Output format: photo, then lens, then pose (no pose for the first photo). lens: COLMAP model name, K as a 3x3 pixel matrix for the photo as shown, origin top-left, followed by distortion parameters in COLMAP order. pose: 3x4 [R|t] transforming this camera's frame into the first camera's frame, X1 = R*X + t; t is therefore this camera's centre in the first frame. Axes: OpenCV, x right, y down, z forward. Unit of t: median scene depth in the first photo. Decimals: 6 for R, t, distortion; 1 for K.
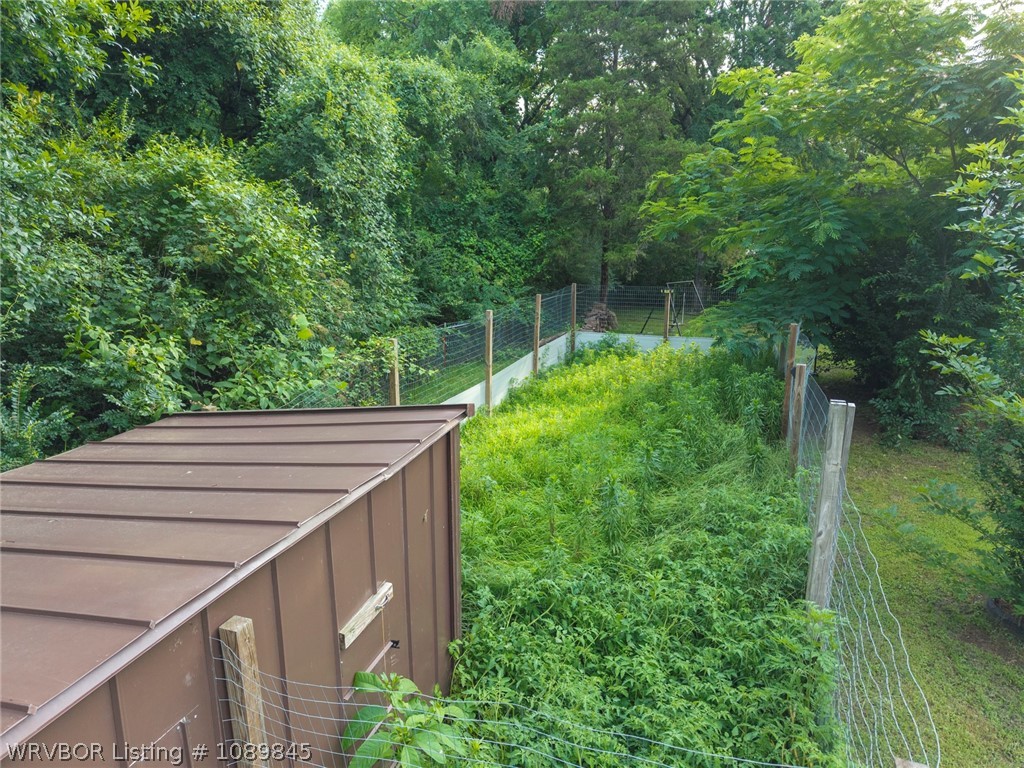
lens RADIAL K [[687.8, 0, 511.8], [0, 687.8, 383.5], [0, 0, 1]] dist [0.032012, -0.026054]
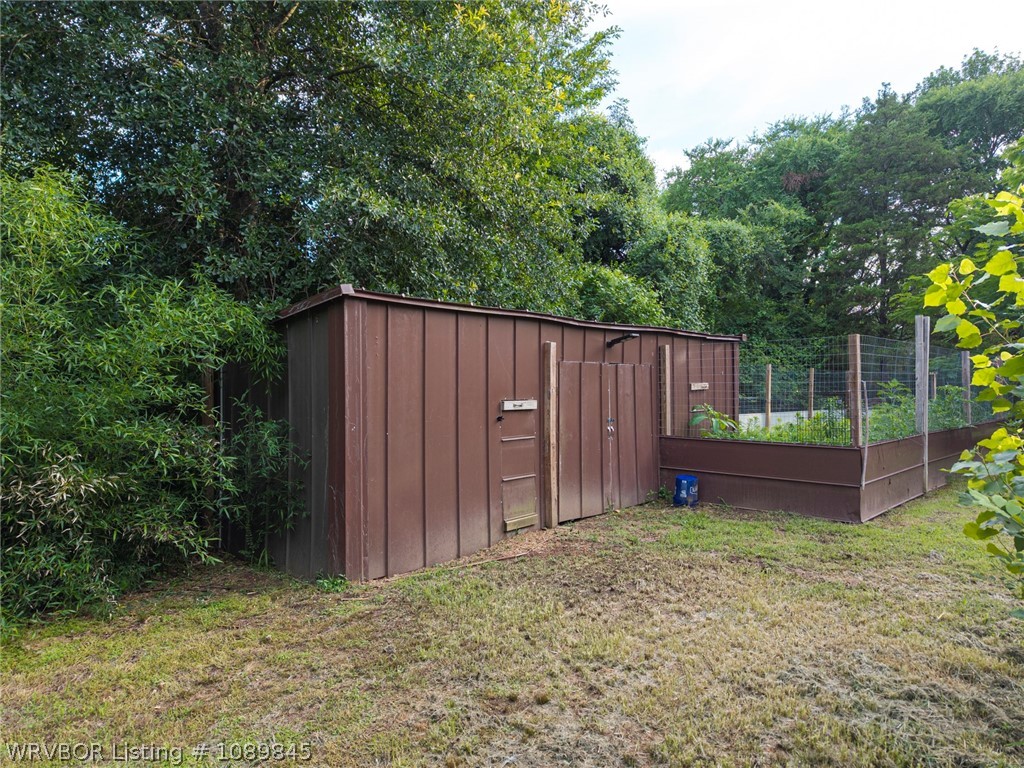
lens RADIAL K [[687.8, 0, 512.4], [0, 687.8, 384.7], [0, 0, 1]] dist [0.032012, -0.026054]
pose [[0.912591, -0.004123, -0.408852, 0.049435], [-0.093328, 0.971451, -0.218110, 0.214228], [0.398079, 0.237203, 0.886153, -0.361675]]
